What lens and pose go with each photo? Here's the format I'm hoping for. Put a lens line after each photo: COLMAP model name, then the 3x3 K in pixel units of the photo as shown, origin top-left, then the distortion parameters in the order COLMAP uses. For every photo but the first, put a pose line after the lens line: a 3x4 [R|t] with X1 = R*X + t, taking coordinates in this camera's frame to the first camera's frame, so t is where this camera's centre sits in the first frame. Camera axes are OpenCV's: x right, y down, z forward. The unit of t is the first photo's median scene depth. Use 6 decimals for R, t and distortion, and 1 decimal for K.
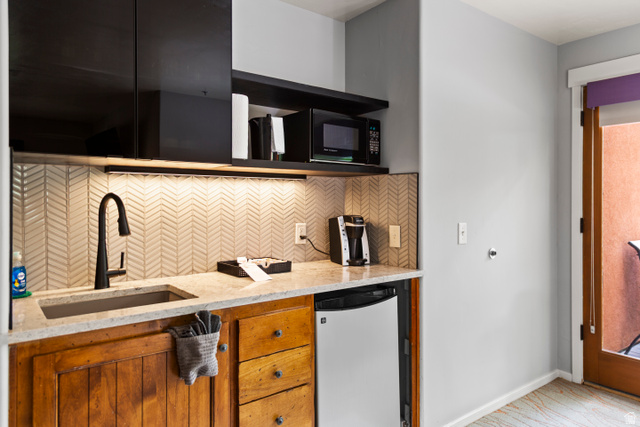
lens RADIAL K [[437.7, 0, 320.9], [0, 437.7, 202.8], [0, 0, 1]] dist [0.004540, 0.001557]
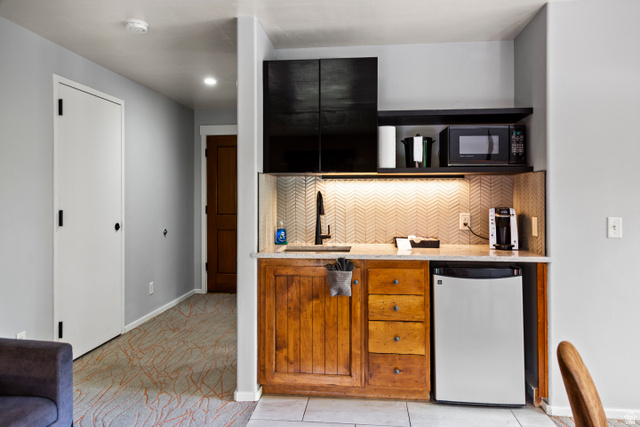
lens RADIAL K [[437.7, 0, 320.9], [0, 437.7, 202.8], [0, 0, 1]] dist [0.004540, 0.001557]
pose [[0.711685, 0.009918, -0.702428, 0.715246], [-0.001164, 0.999916, 0.012939, 0.001133], [0.702497, -0.008391, 0.711637, -0.248096]]
